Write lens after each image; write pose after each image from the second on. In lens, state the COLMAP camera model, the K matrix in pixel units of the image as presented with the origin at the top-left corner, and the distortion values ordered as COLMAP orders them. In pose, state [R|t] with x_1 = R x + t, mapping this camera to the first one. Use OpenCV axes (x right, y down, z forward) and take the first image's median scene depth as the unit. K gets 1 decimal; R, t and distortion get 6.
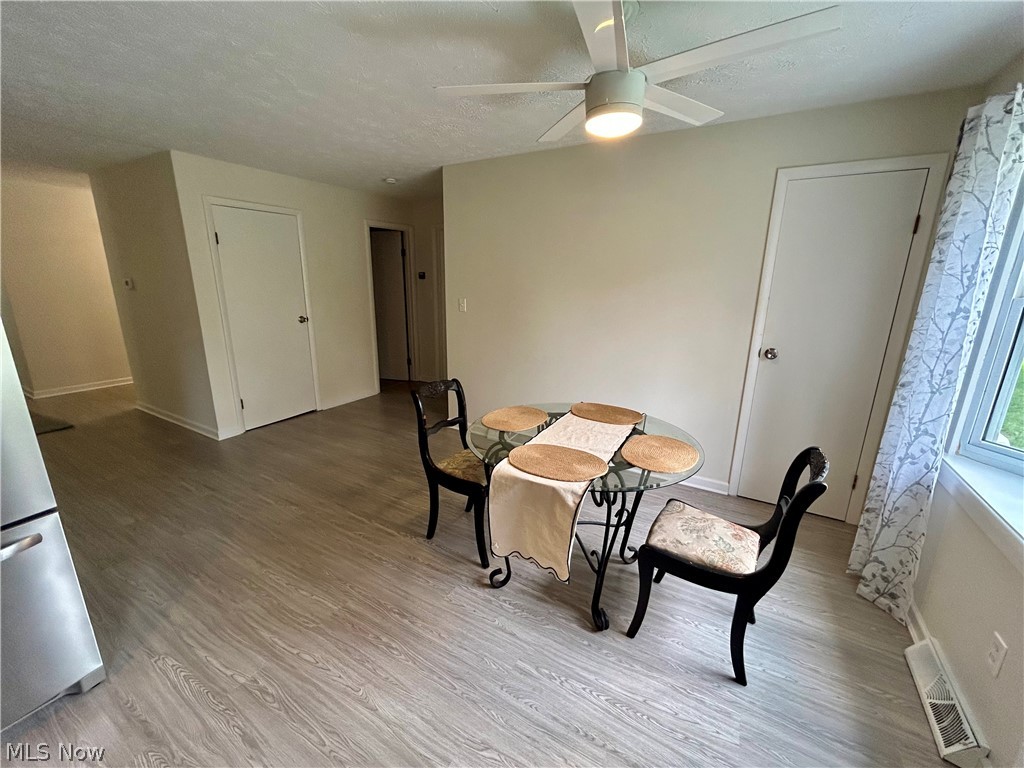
lens RADIAL K [[415.1, 0, 512.0], [0, 415.1, 384.0], [0, 0, 1]] dist [0.001086, 0.000786]
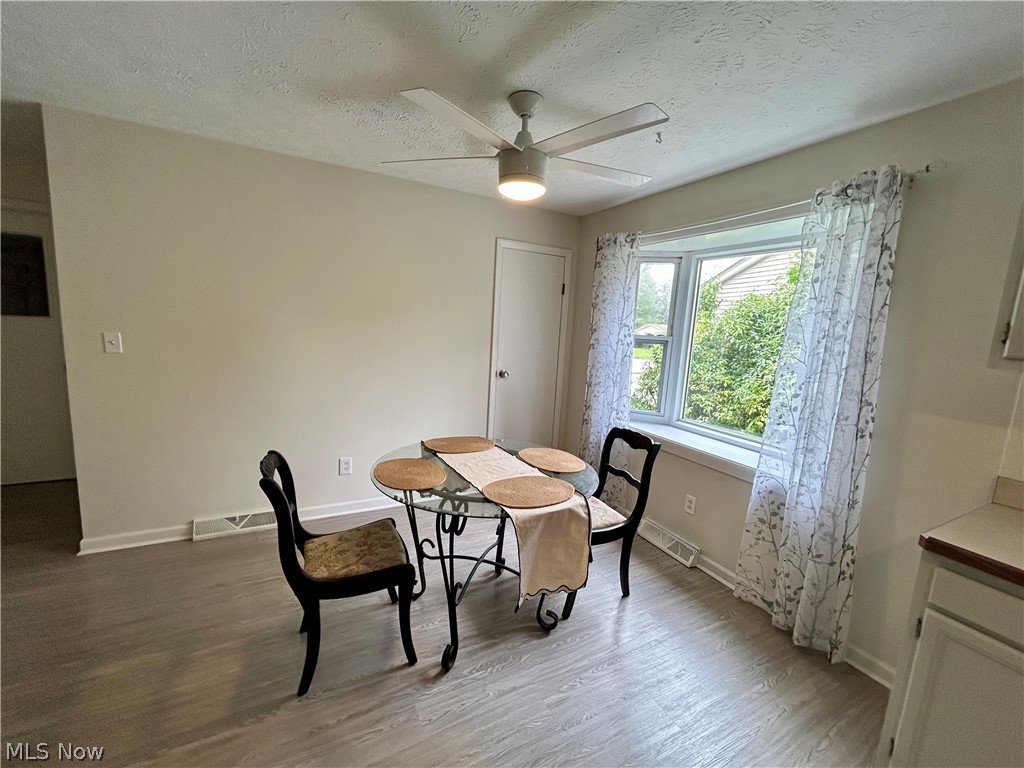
lens RADIAL K [[415.1, 0, 512.0], [0, 415.1, 384.0], [0, 0, 1]] dist [0.001086, 0.000786]
pose [[0.522221, -0.109035, 0.845811, -0.722092], [0.163030, 0.986266, 0.026484, -0.108023], [-0.837082, 0.124062, 0.532825, 0.409552]]
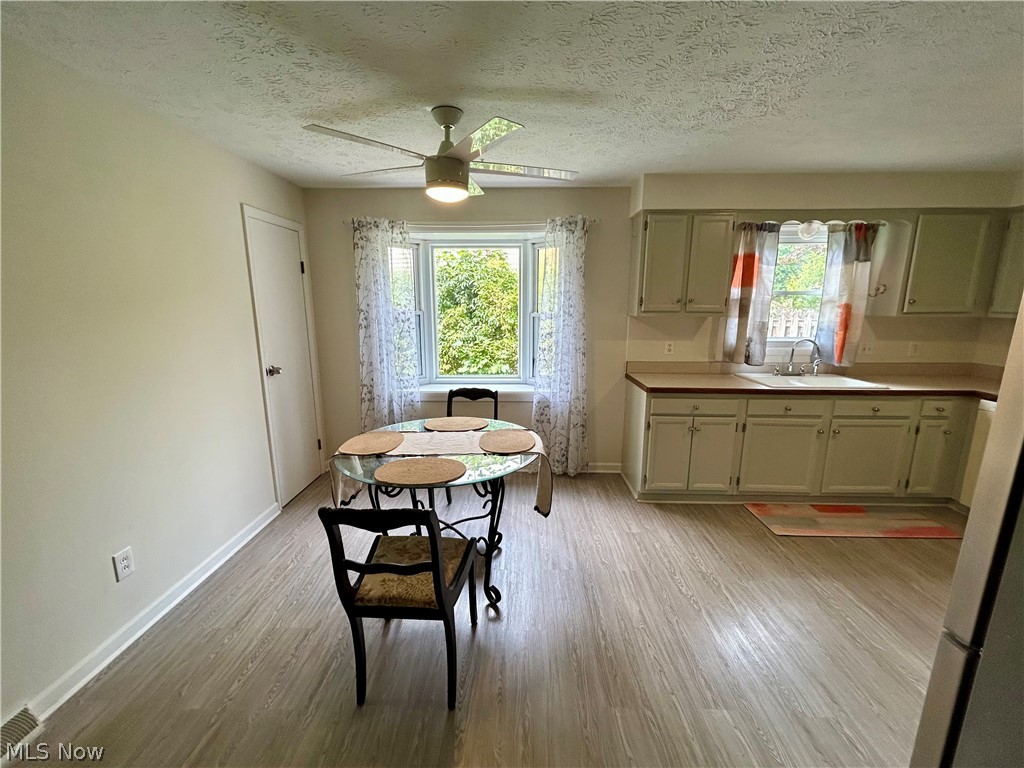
lens RADIAL K [[415.1, 0, 512.0], [0, 415.1, 384.0], [0, 0, 1]] dist [0.001086, 0.000786]
pose [[-0.488303, -0.185061, 0.852826, -0.962429], [0.208103, 0.924370, 0.319739, -0.391679], [-0.847498, 0.333605, -0.412861, 1.382721]]
